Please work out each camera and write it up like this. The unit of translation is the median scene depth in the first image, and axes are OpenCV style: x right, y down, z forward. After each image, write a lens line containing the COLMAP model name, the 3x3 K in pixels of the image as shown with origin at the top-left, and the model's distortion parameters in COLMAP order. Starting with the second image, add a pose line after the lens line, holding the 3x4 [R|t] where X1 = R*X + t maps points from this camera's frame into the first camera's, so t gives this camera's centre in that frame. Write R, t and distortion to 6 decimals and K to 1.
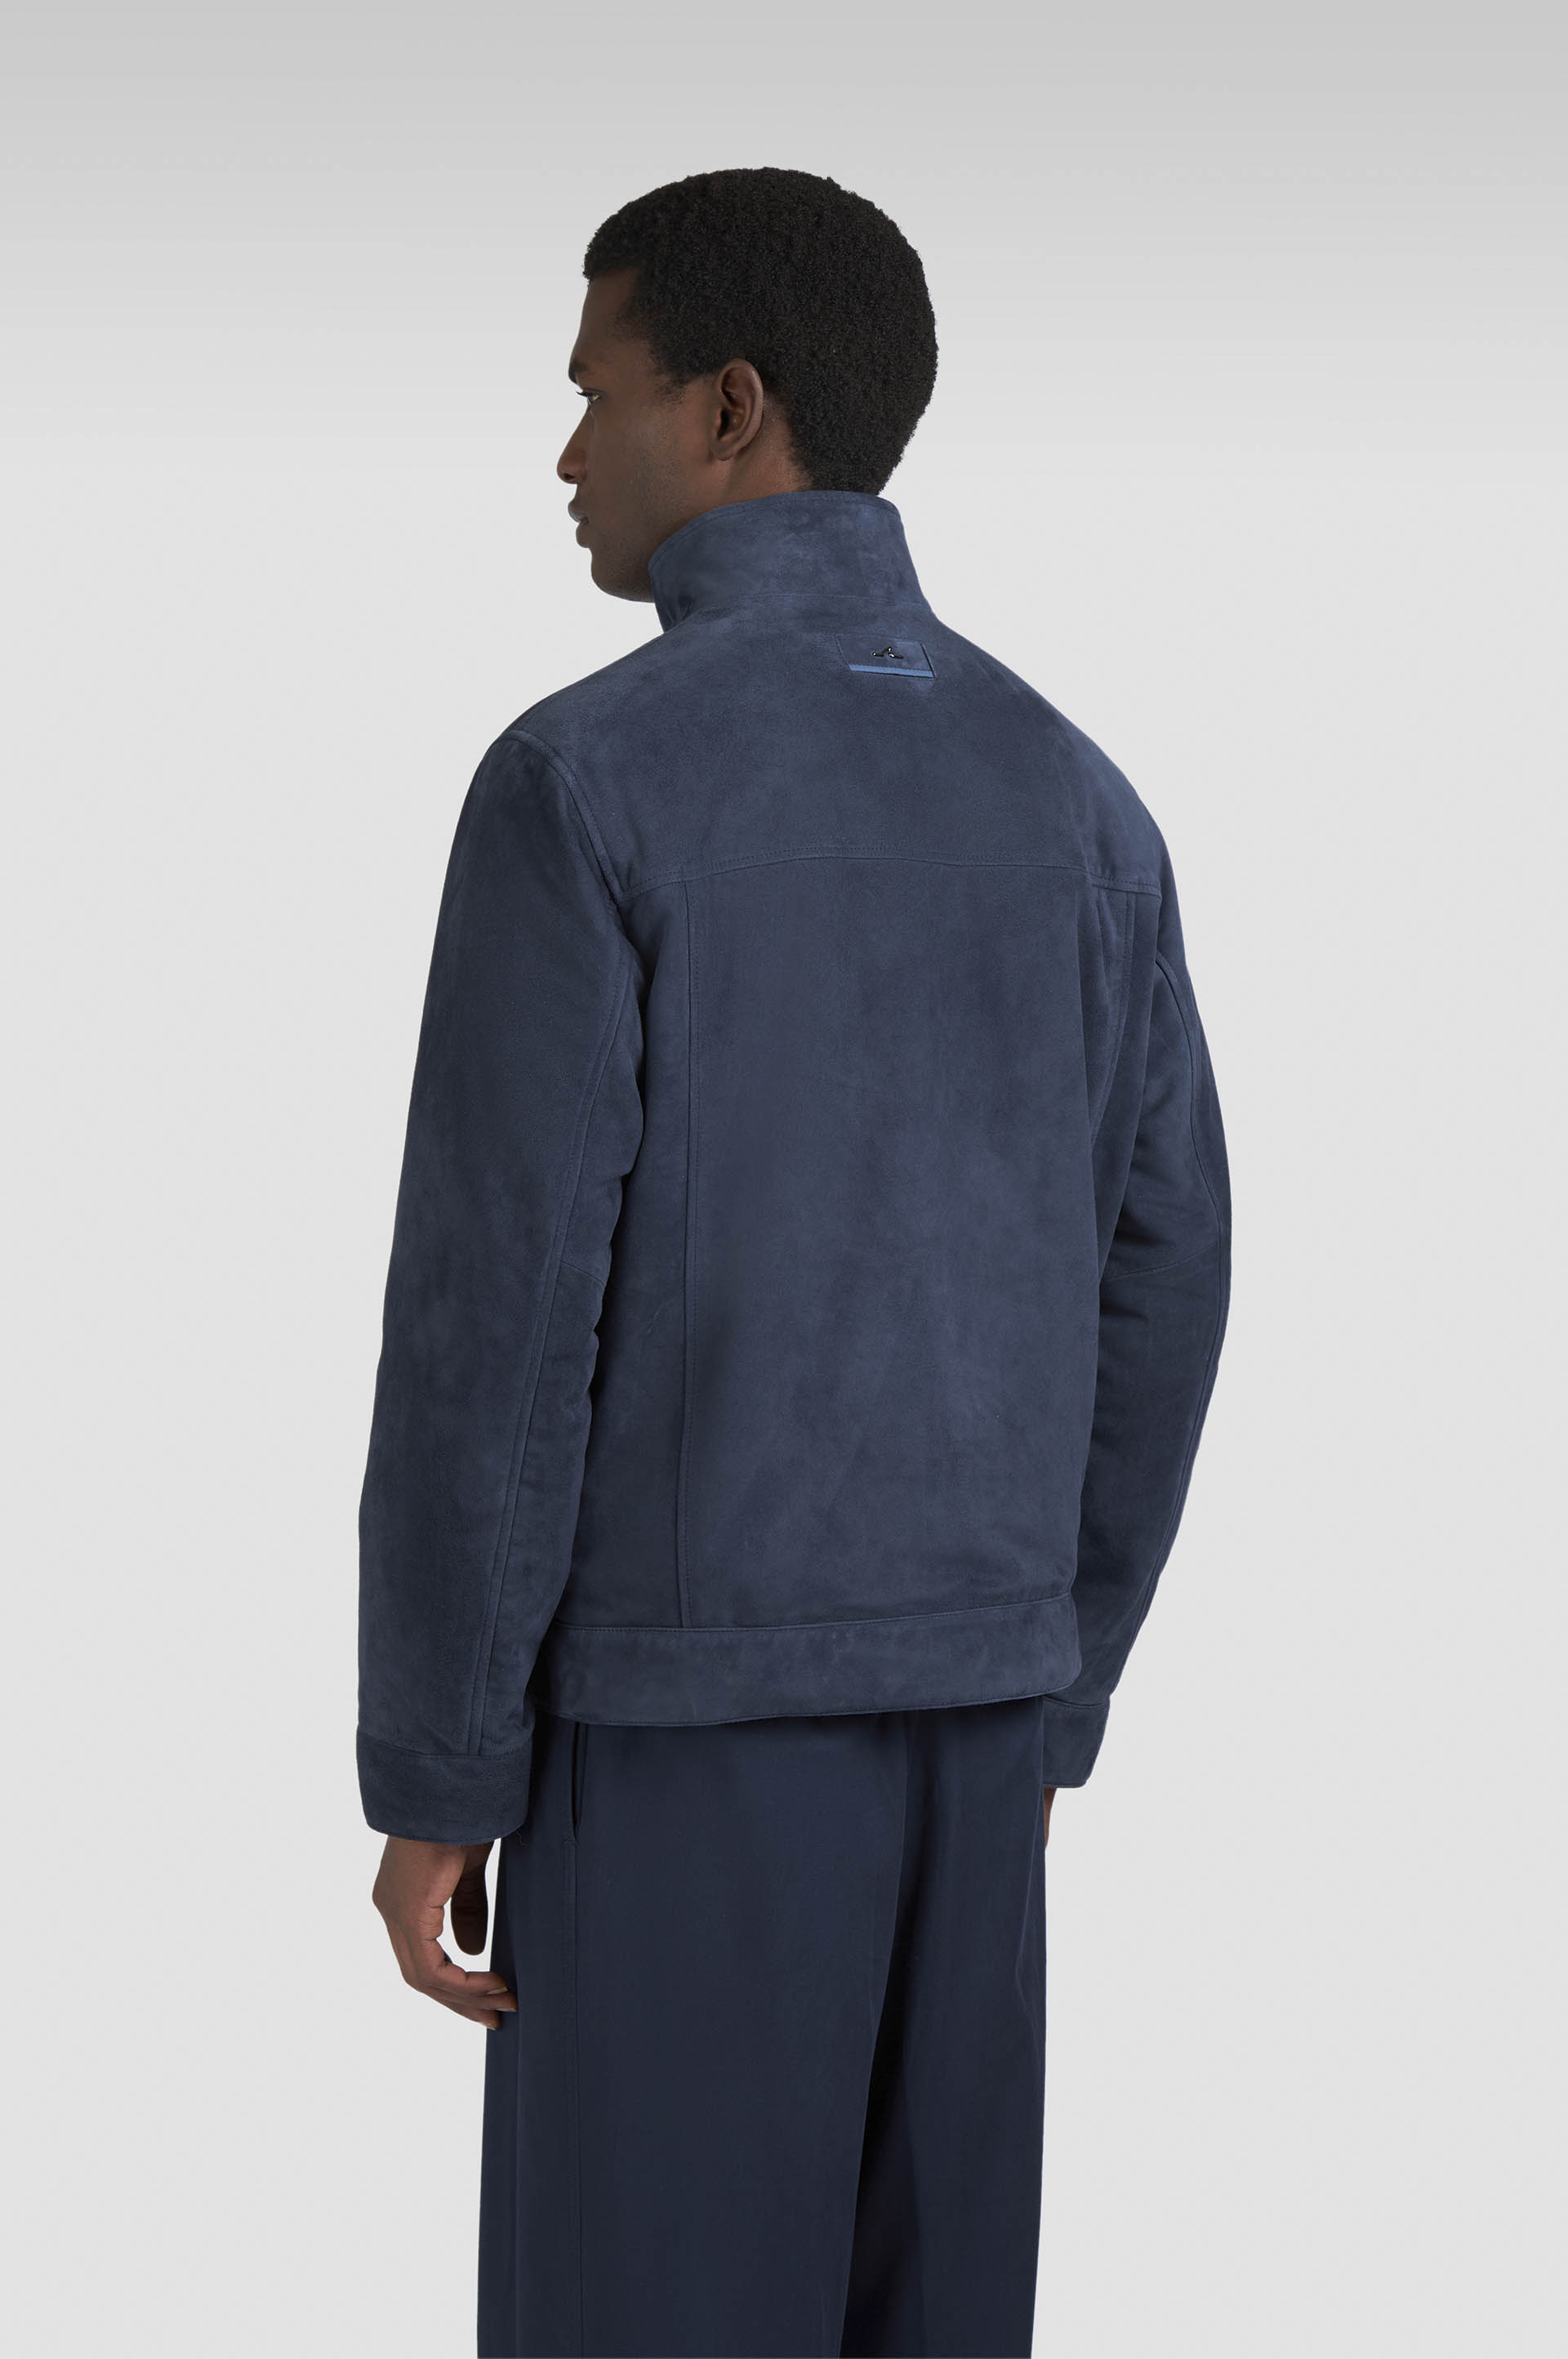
lens RADIAL K [[5077.0, 0, 783.8], [0, 5077.0, 1178.7], [0, 0, 1]] dist [-0.052496, 0.000000]
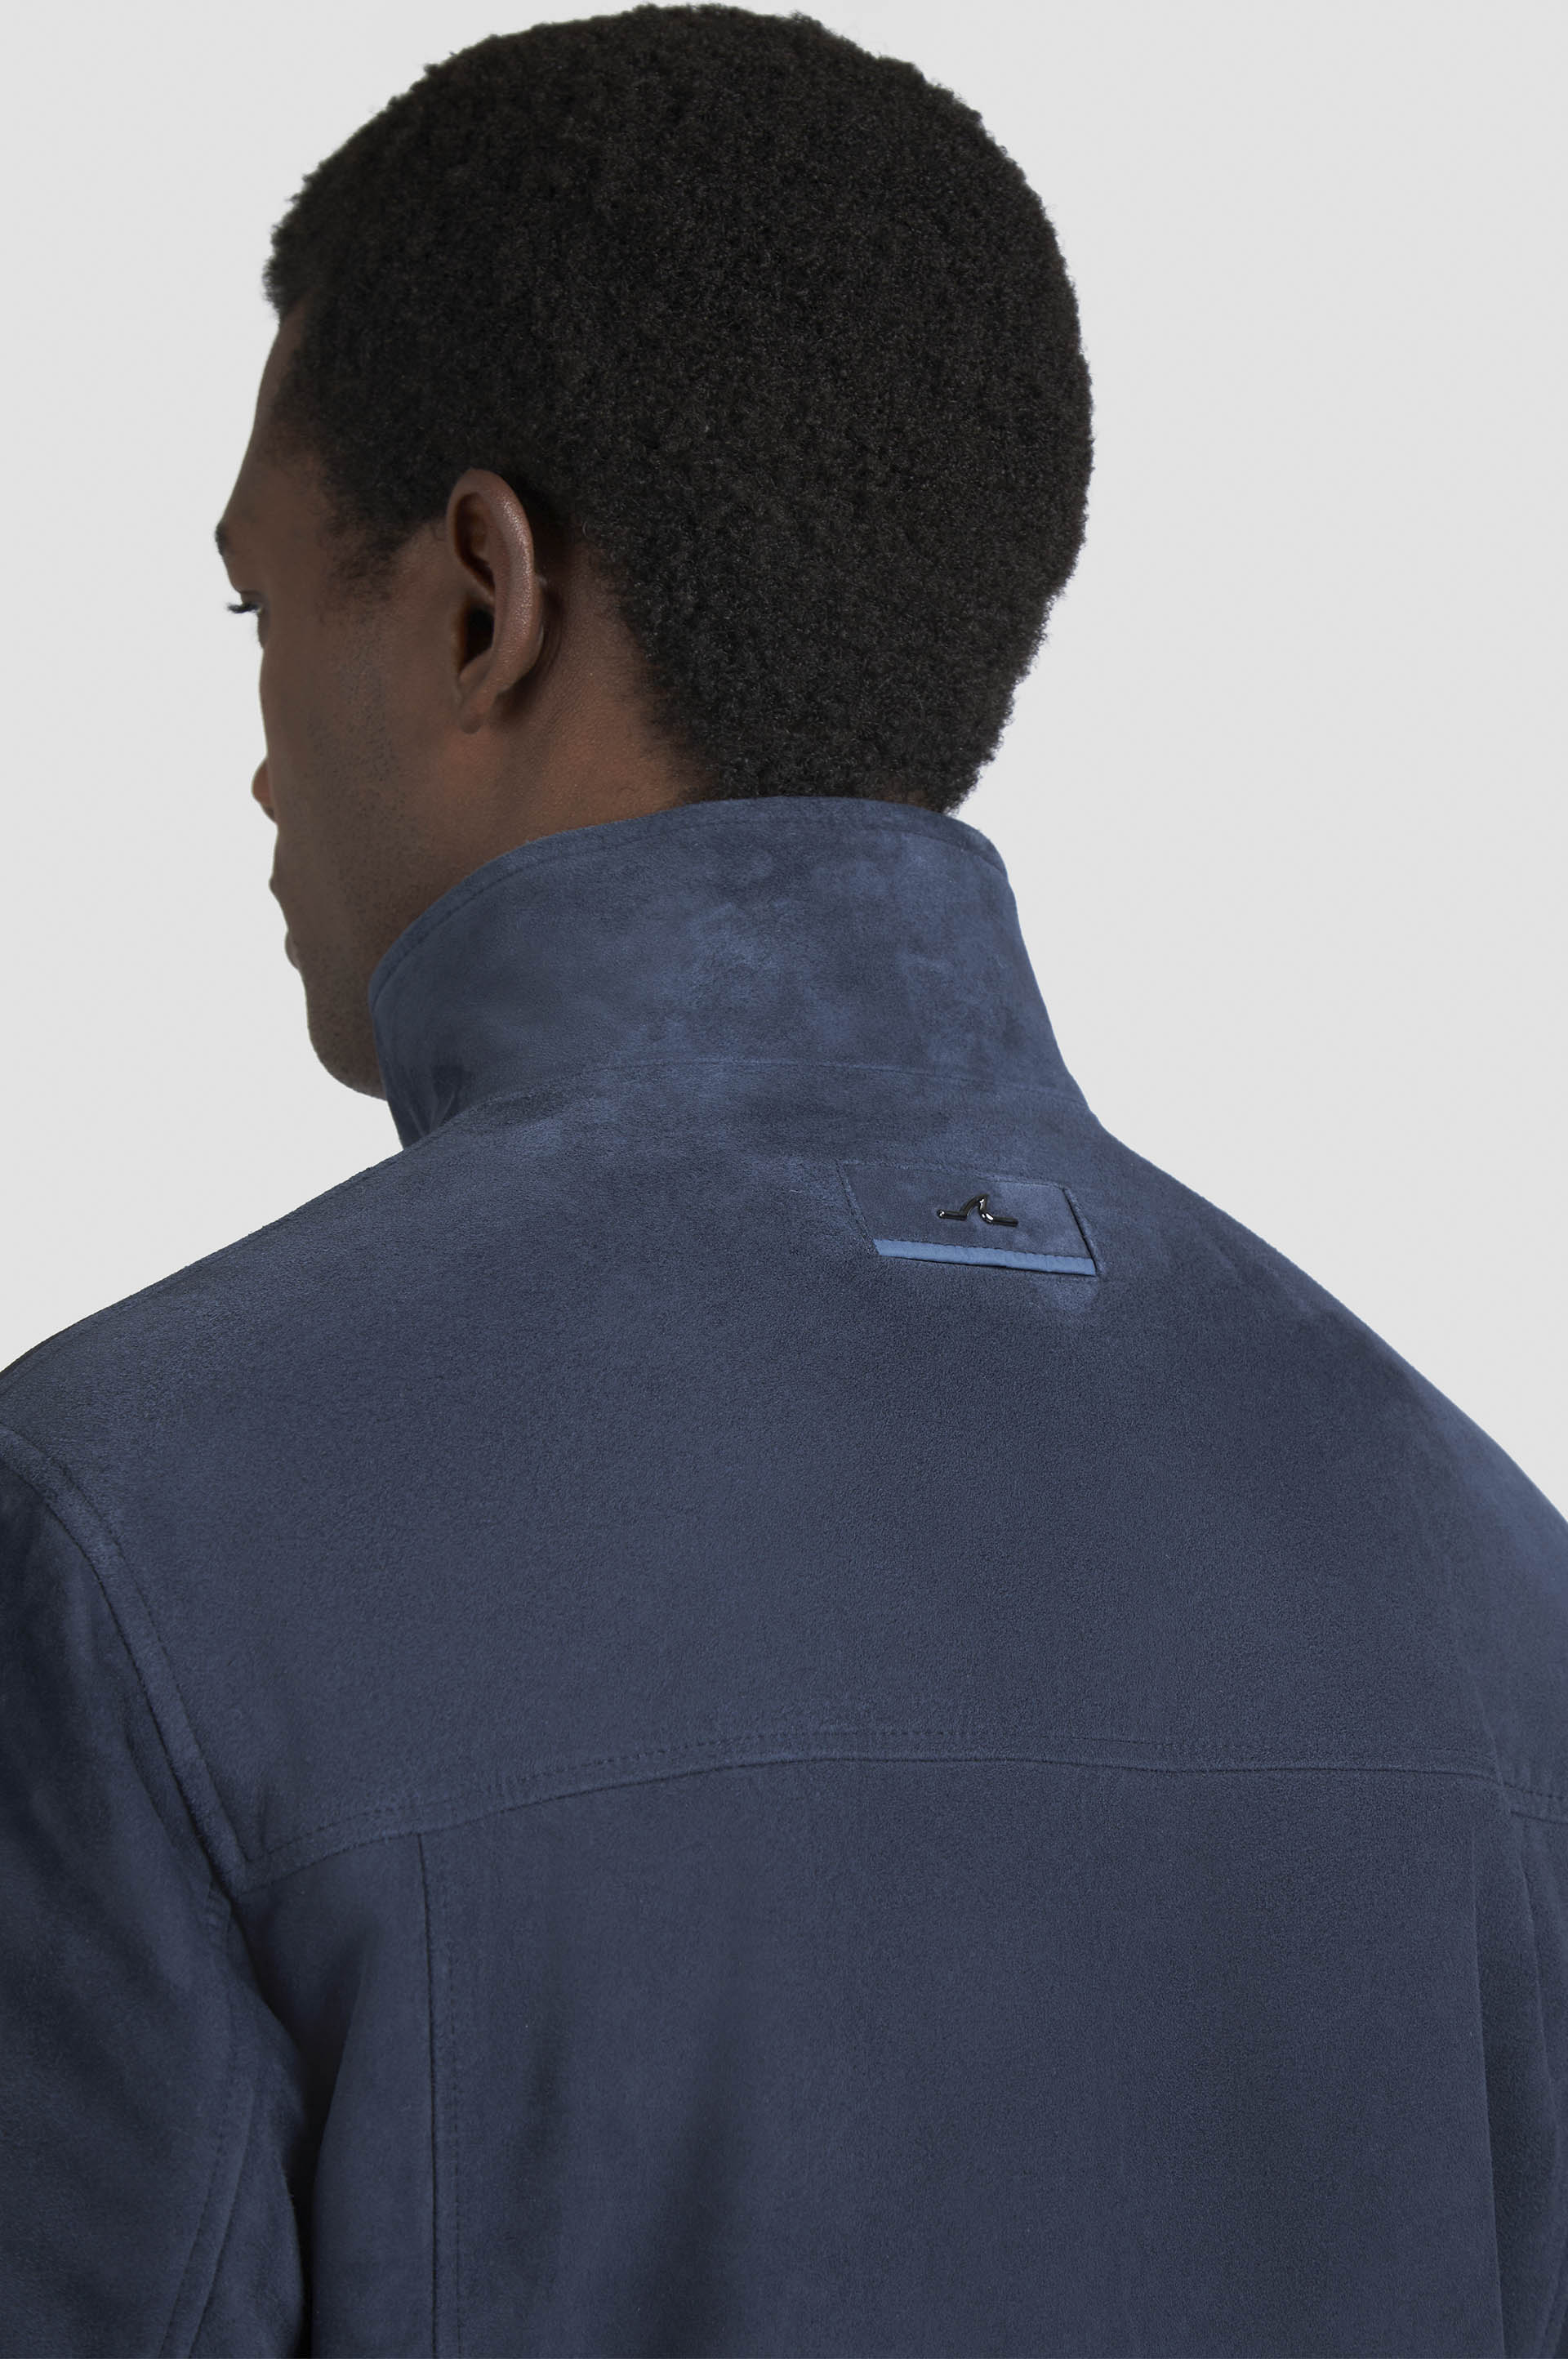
lens RADIAL K [[7071.3, 0, 784.2], [0, 7071.3, 1179.7], [0, 0, 1]] dist [0.139586, 0.000000]
pose [[0.999986, -0.001868, -0.004947, 0.008715], [0.001266, 0.992899, -0.118950, -0.043149], [0.005134, 0.118942, 0.992888, 0.476015]]
